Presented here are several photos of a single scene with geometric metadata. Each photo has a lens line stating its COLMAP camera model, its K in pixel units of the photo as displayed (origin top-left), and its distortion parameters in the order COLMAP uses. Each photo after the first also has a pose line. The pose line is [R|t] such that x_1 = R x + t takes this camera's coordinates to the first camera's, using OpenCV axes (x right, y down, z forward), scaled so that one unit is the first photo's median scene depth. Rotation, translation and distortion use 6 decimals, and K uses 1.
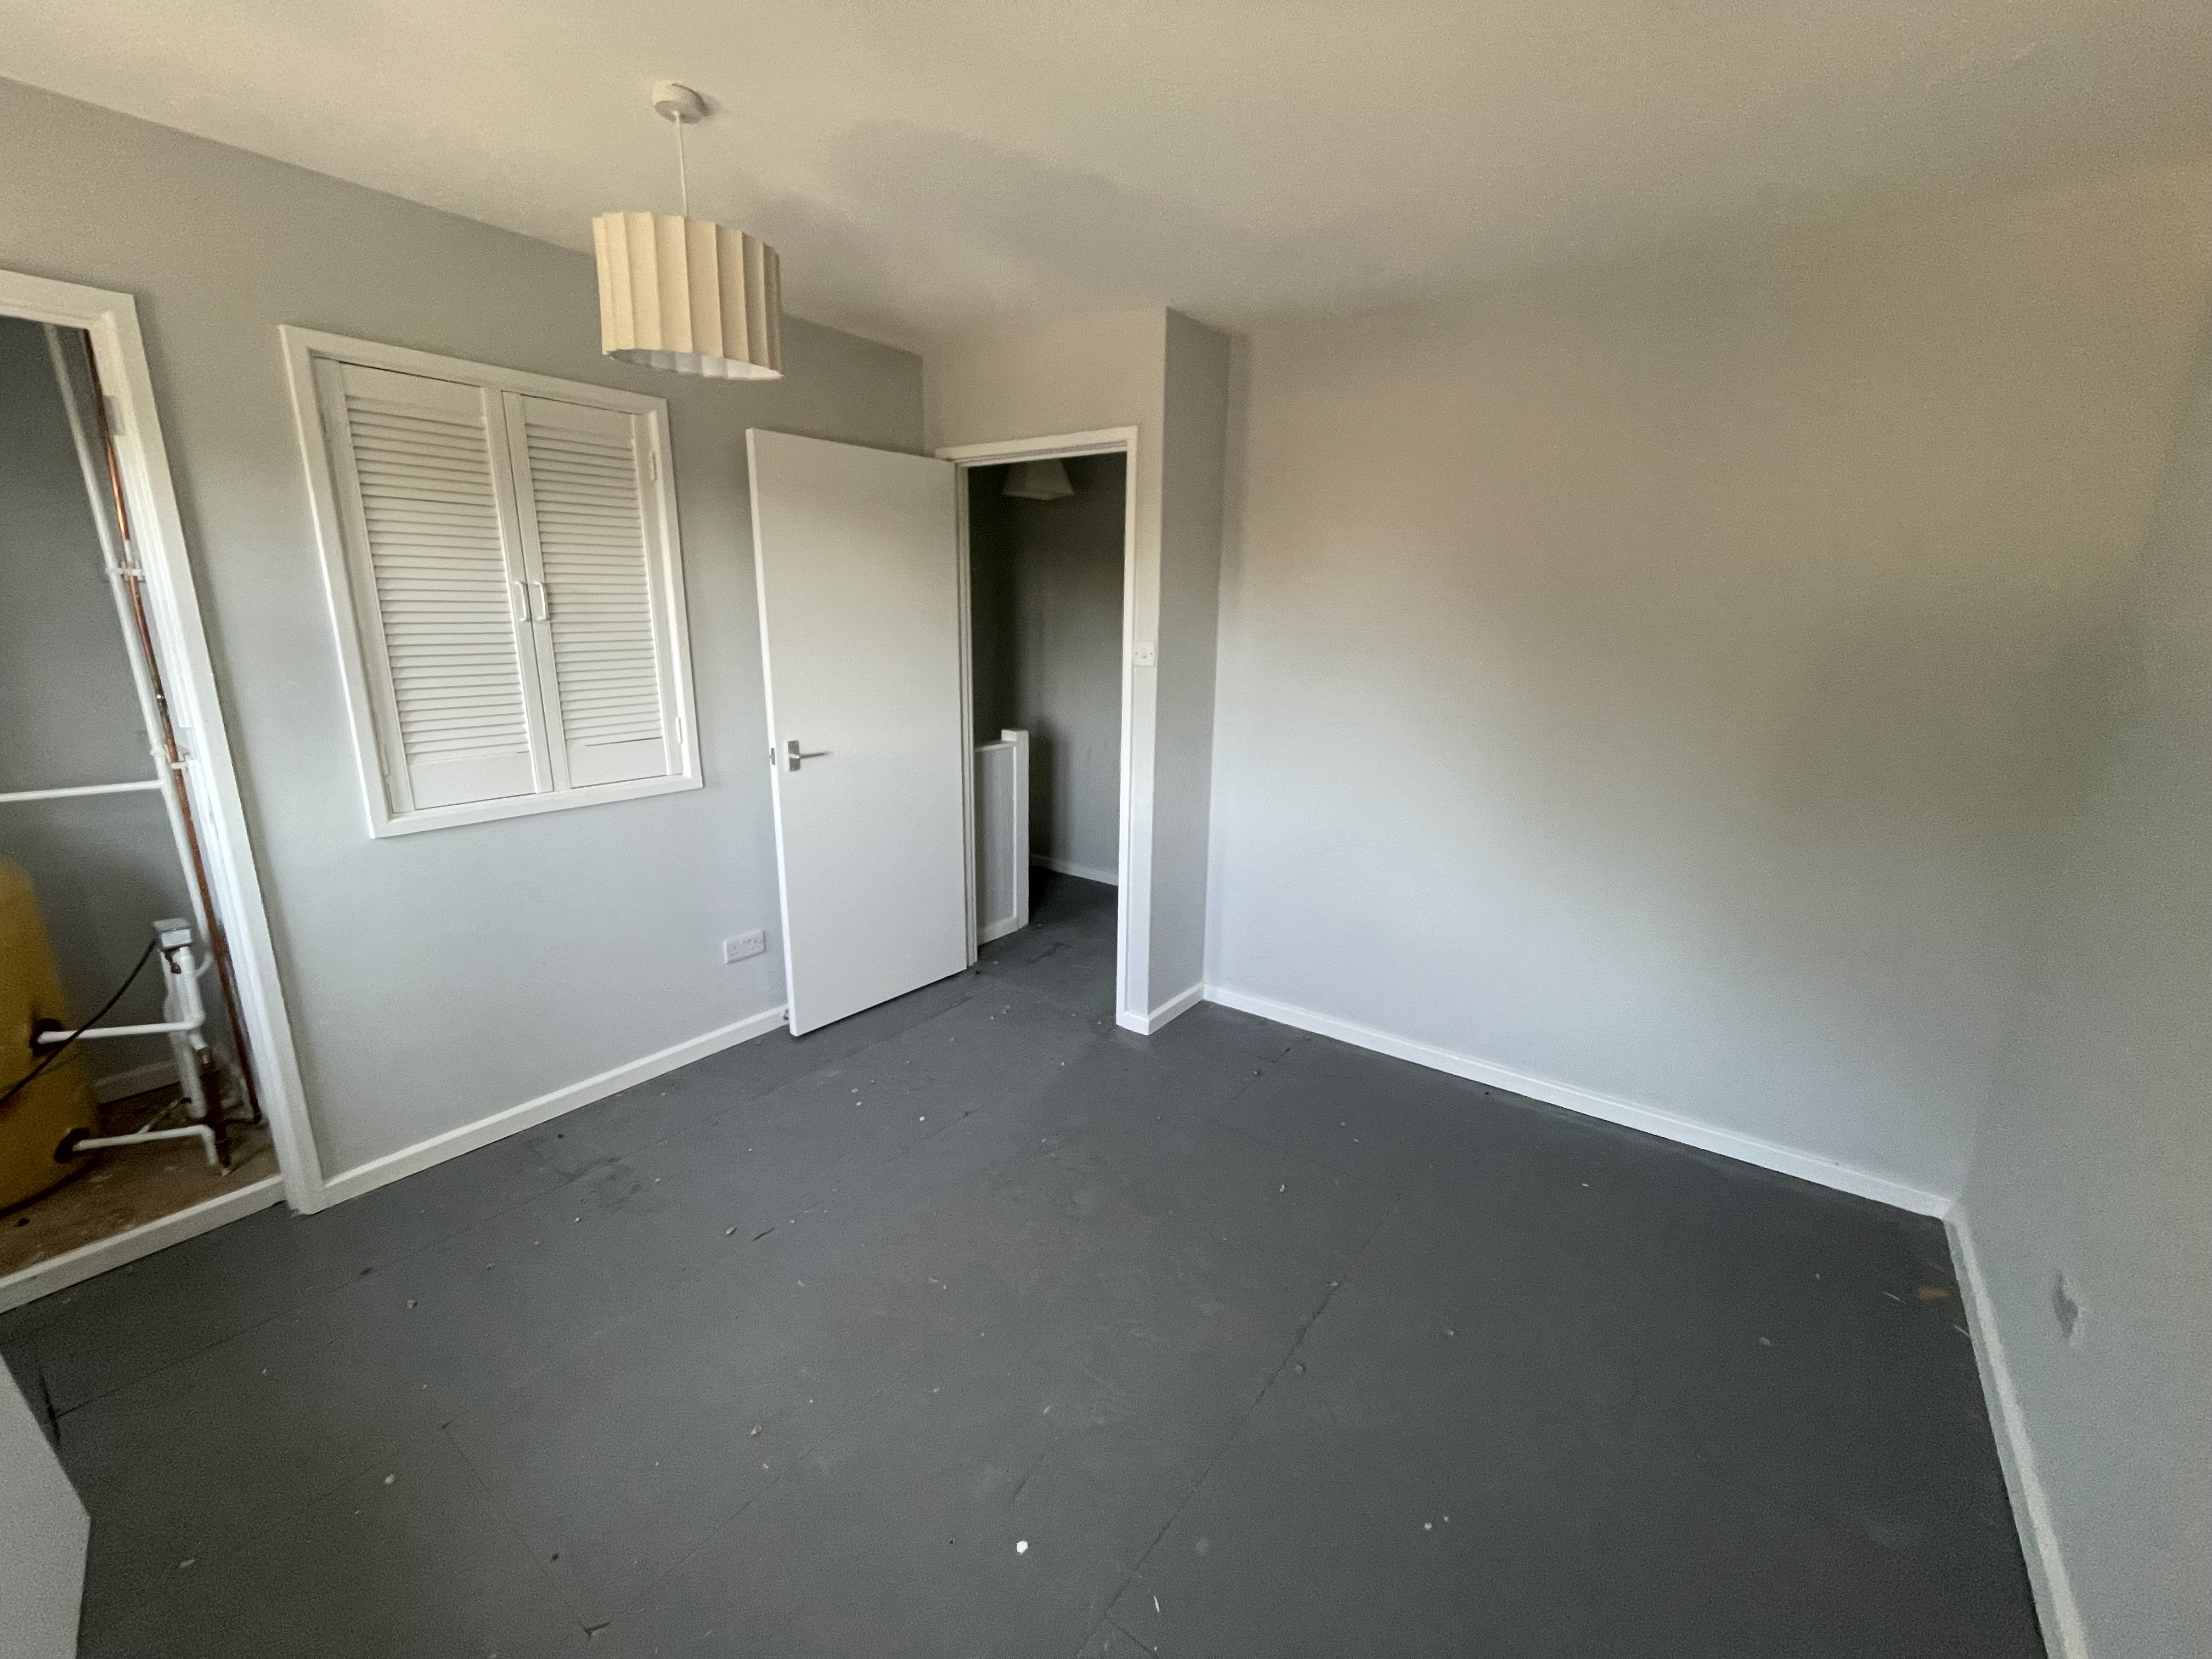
lens RADIAL K [[907.2, 0, 1112.7], [0, 907.2, 823.6], [0, 0, 1]] dist [-0.003026, 0.000179]
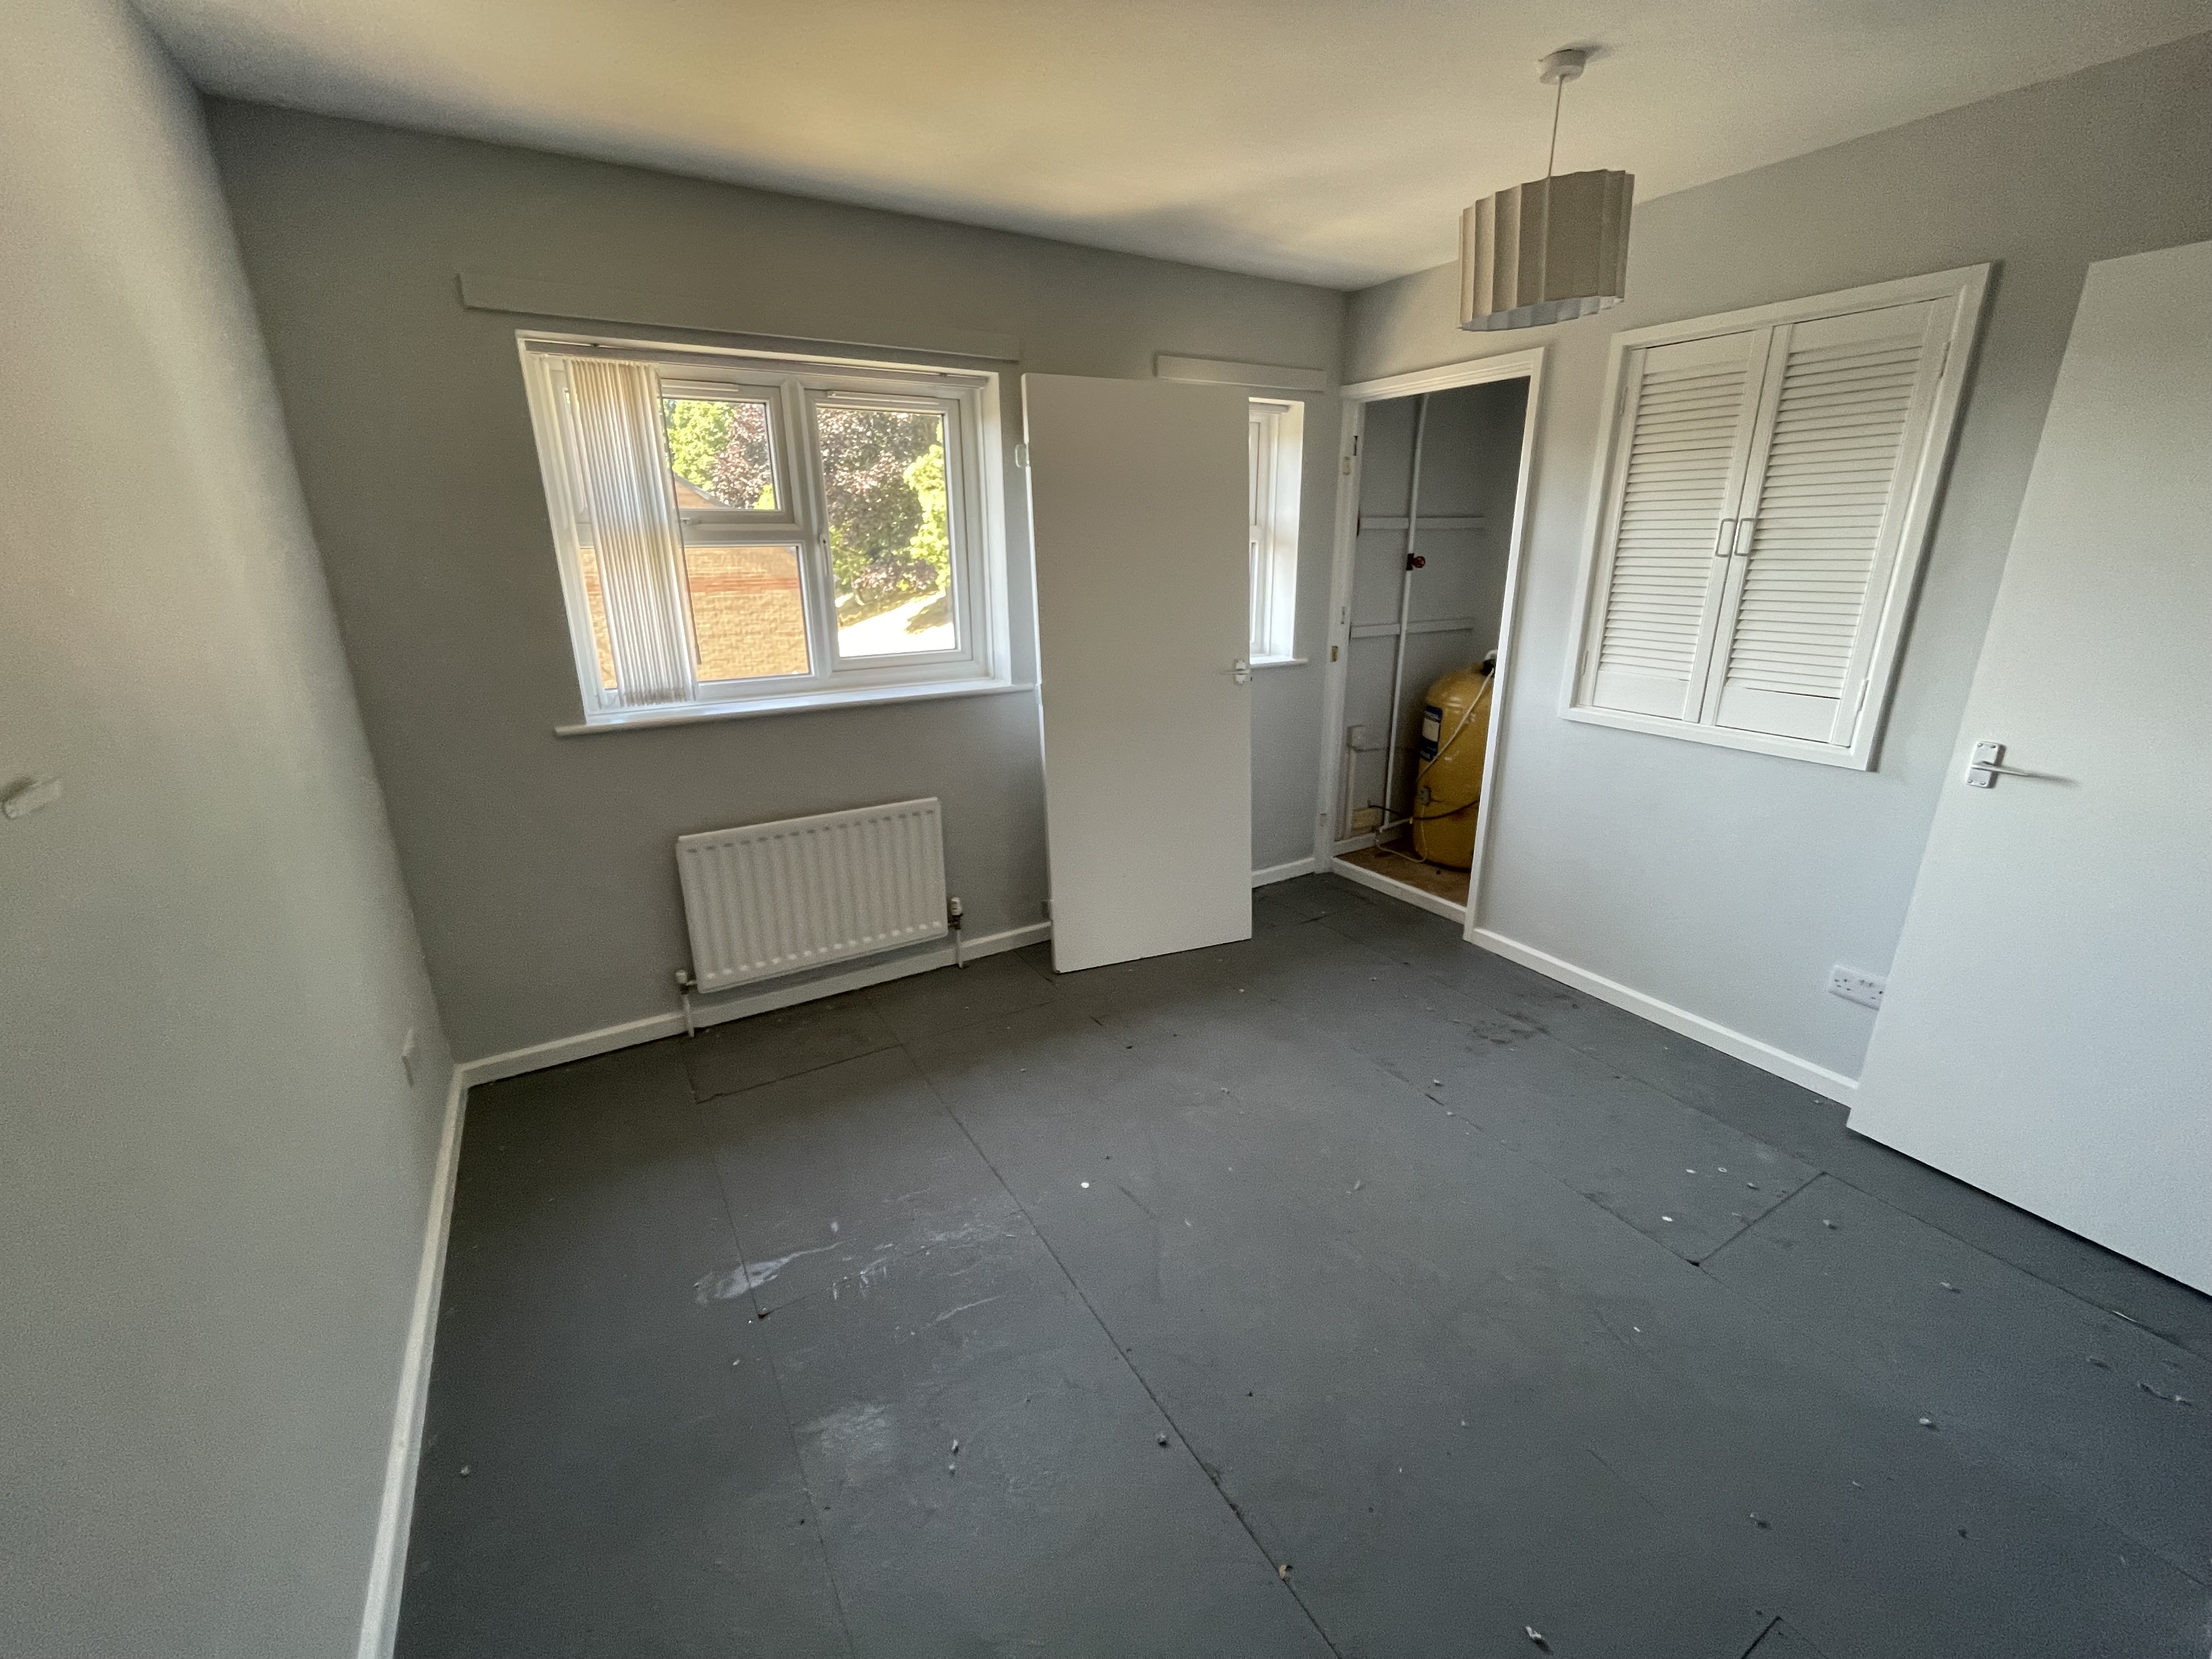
lens RADIAL K [[907.2, 0, 1111.9], [0, 907.2, 828.9], [0, 0, 1]] dist [-0.003026, 0.000179]
pose [[-0.387433, 0.265576, -0.882816, 0.638054], [-0.217263, 0.904332, 0.367397, -0.173146], [0.895931, 0.334145, -0.292669, 0.790938]]
